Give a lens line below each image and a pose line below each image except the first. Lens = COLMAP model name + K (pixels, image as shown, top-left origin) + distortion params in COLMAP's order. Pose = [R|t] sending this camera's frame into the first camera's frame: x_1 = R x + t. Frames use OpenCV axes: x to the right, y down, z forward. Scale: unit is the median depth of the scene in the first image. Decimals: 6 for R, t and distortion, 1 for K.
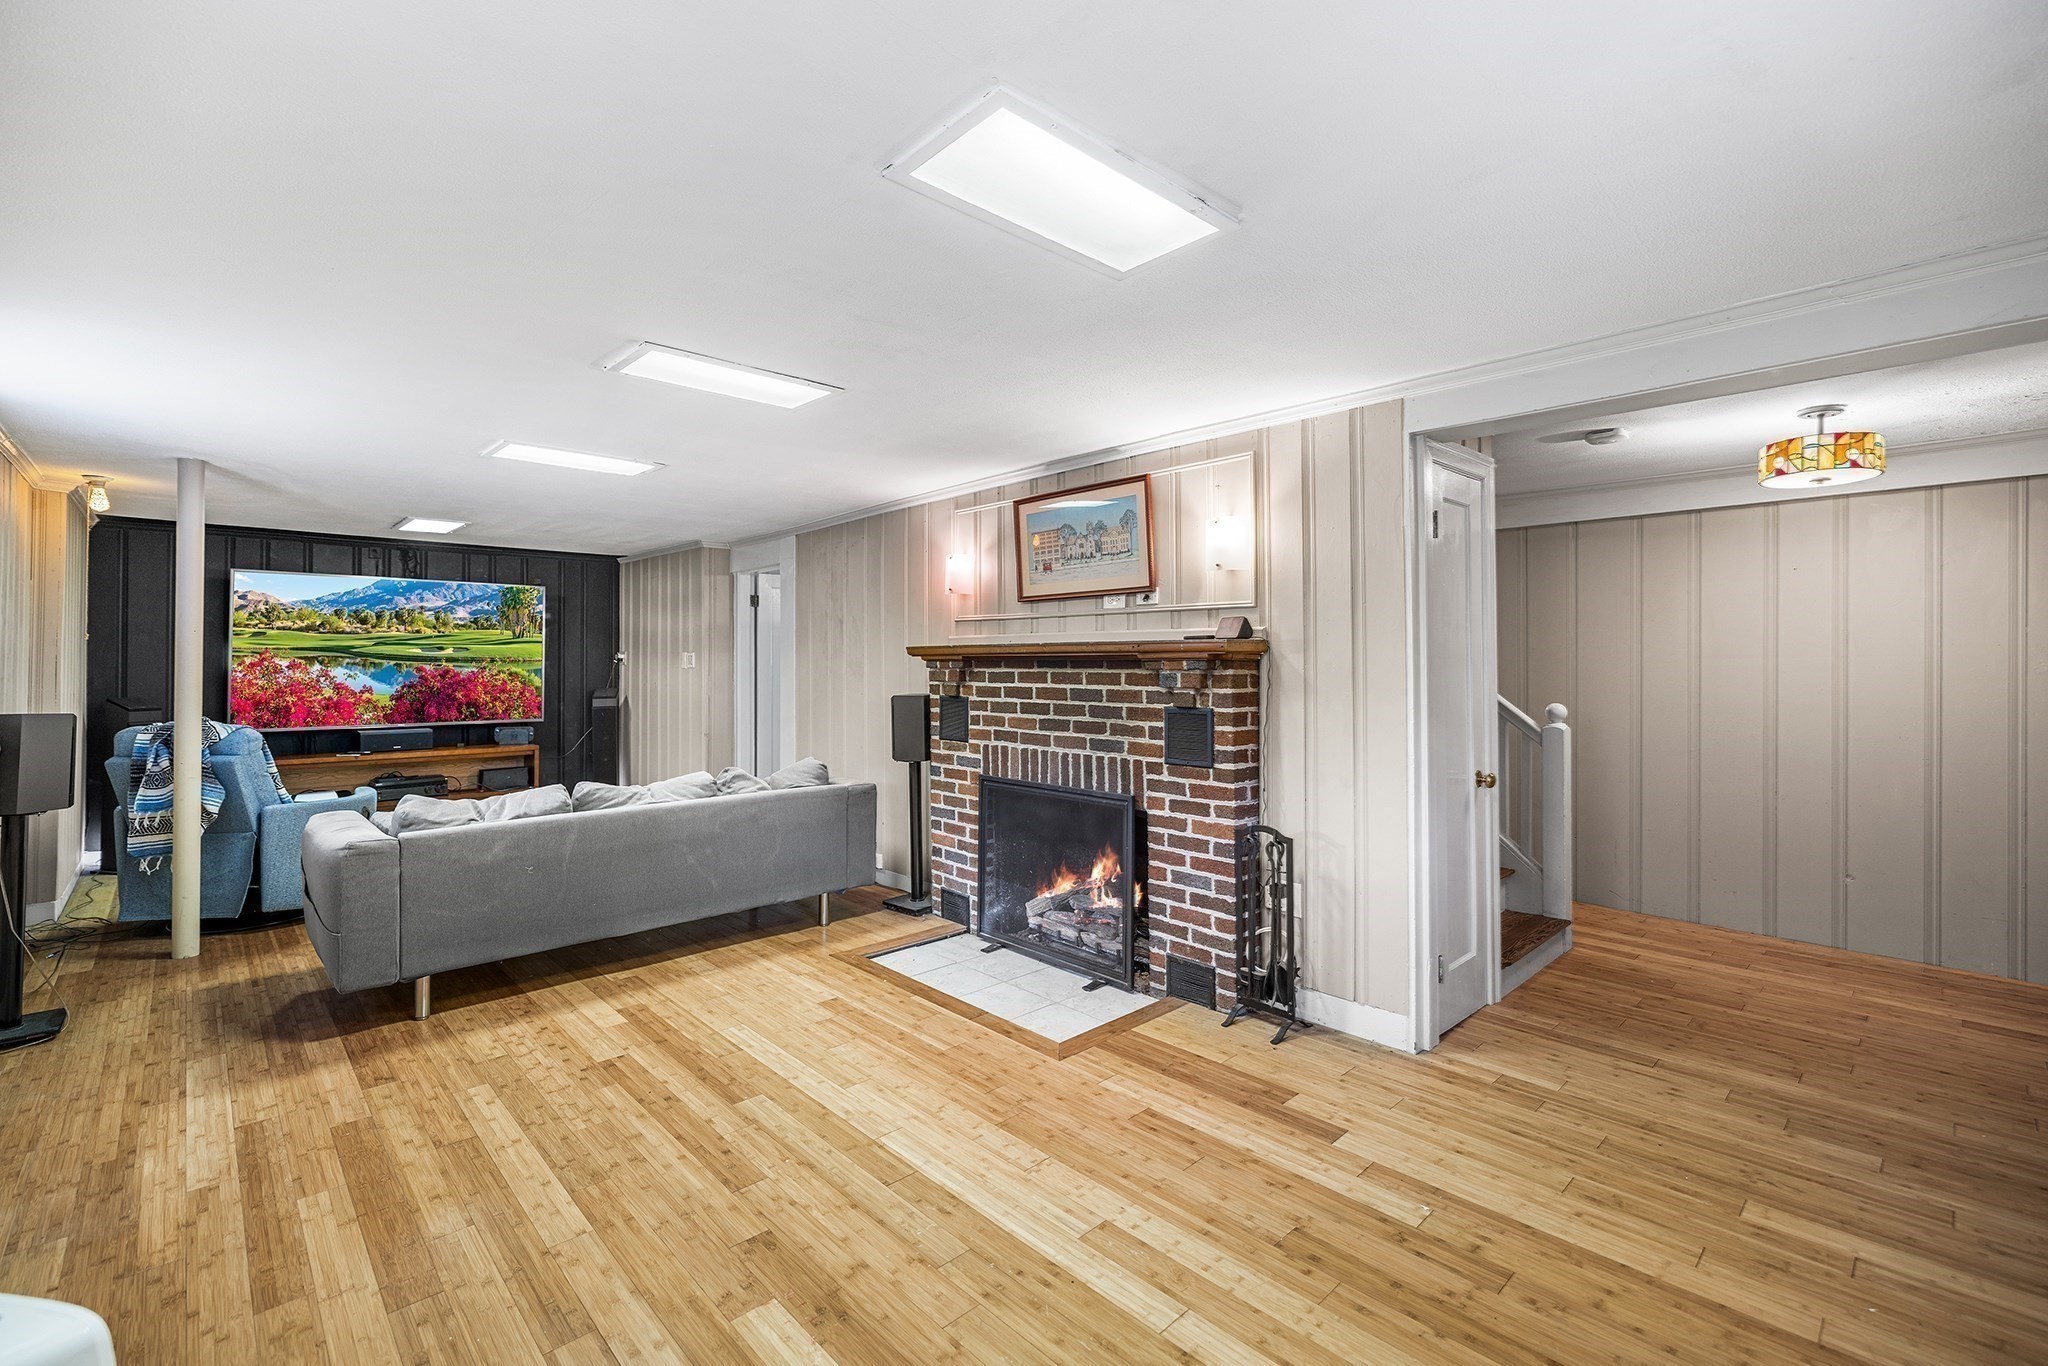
lens RADIAL K [[868.9, 0, 1027.5], [0, 868.9, 661.9], [0, 0, 1]] dist [0.003433, 0.000630]
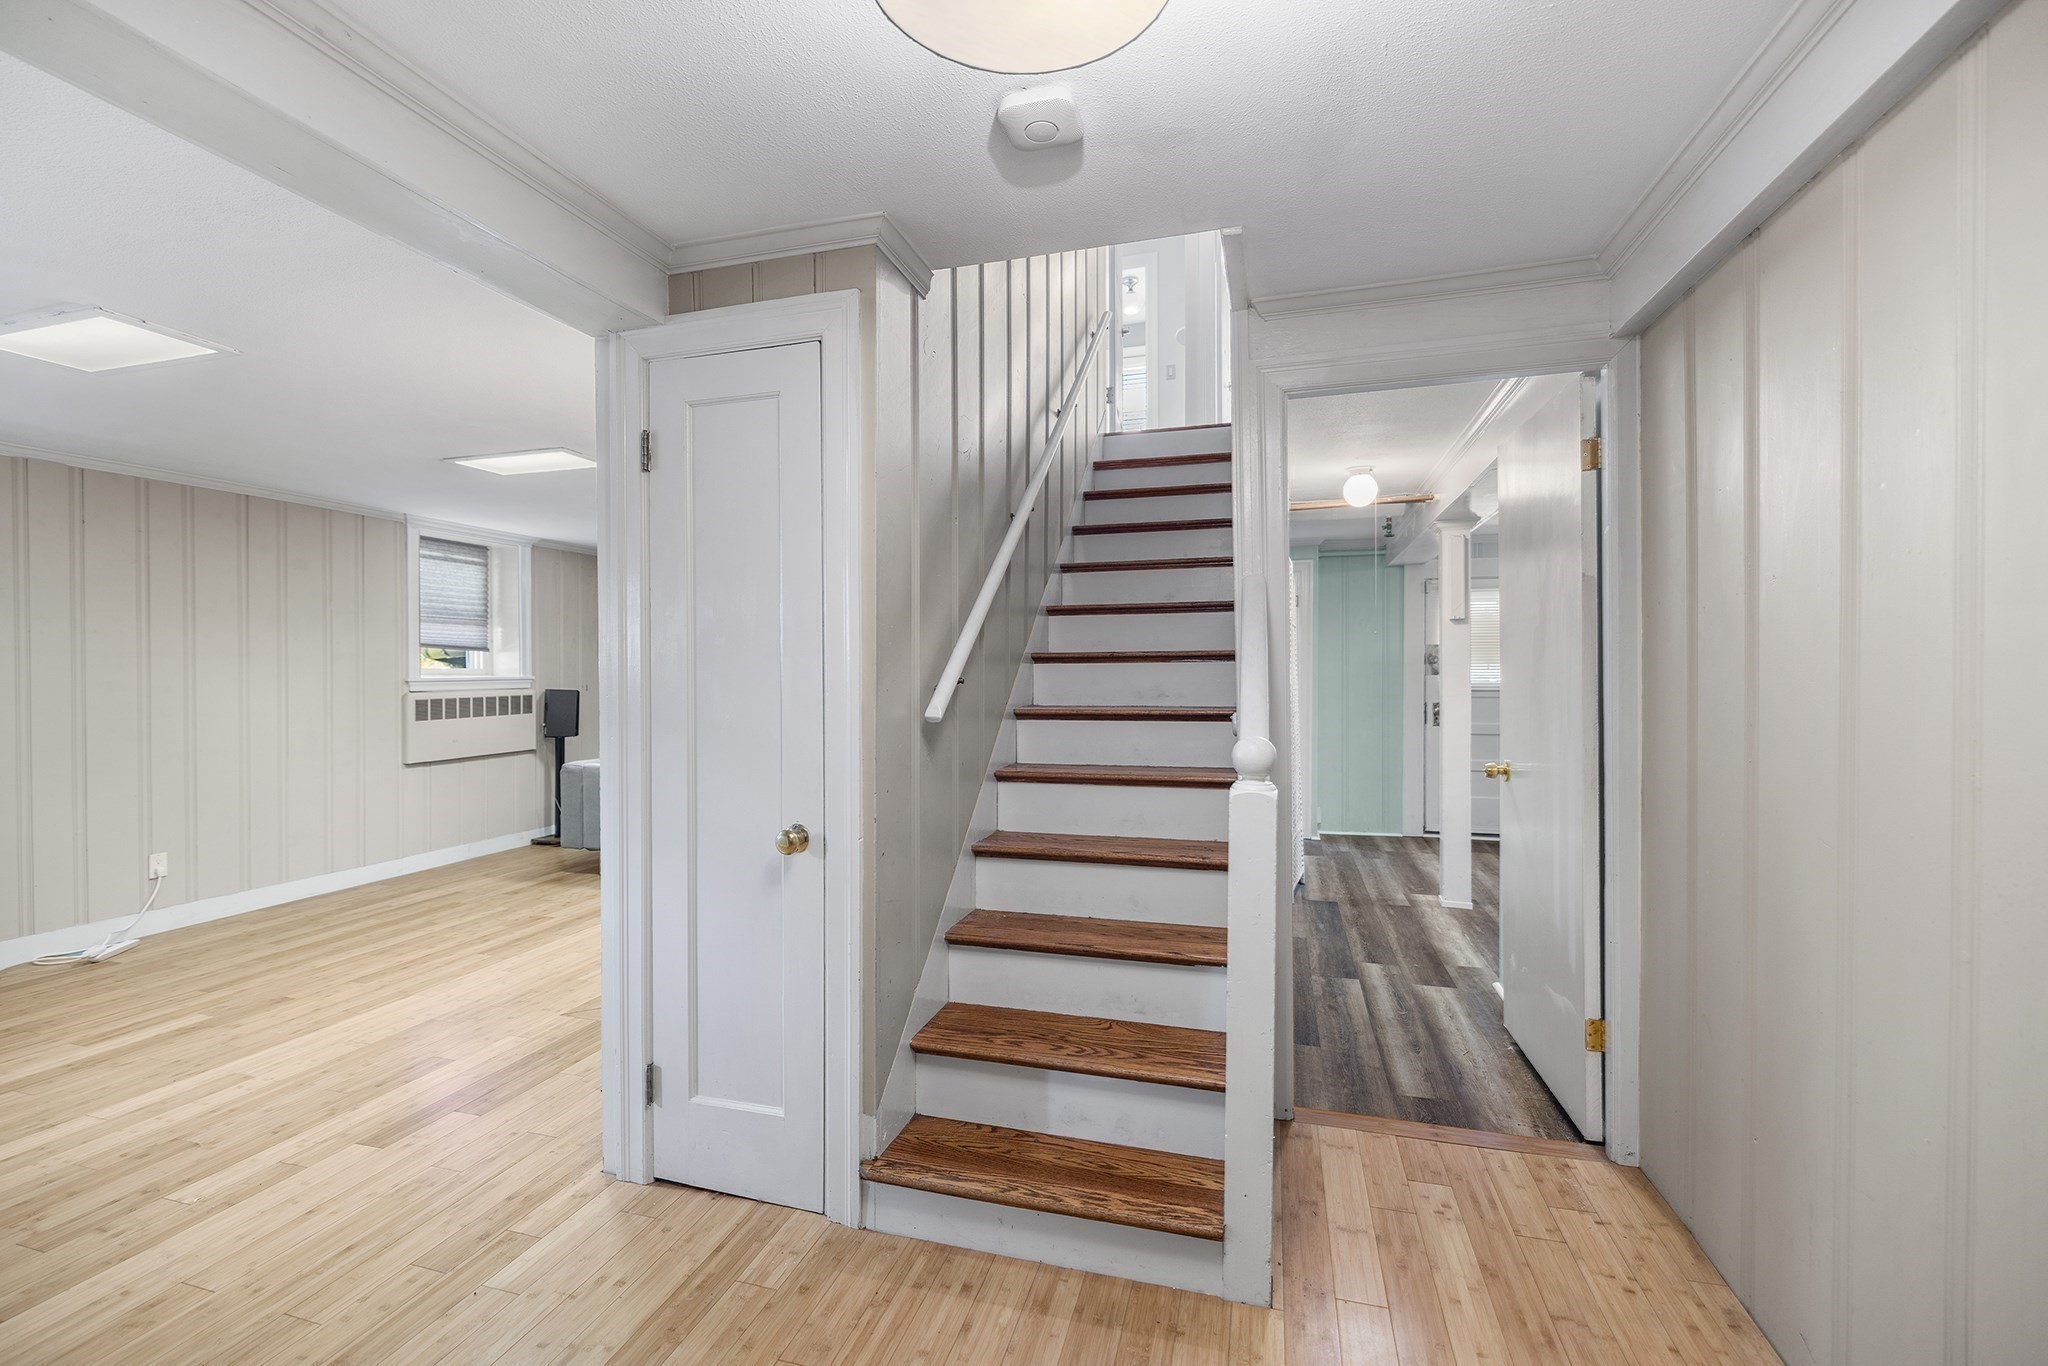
lens RADIAL K [[868.9, 0, 1025.2], [0, 868.9, 676.9], [0, 0, 1]] dist [0.003433, 0.000630]
pose [[0.506812, 0.003449, -0.862050, 1.591804], [0.006599, 0.999947, 0.007880, 0.022934], [0.862031, -0.009682, 0.506762, 1.164259]]
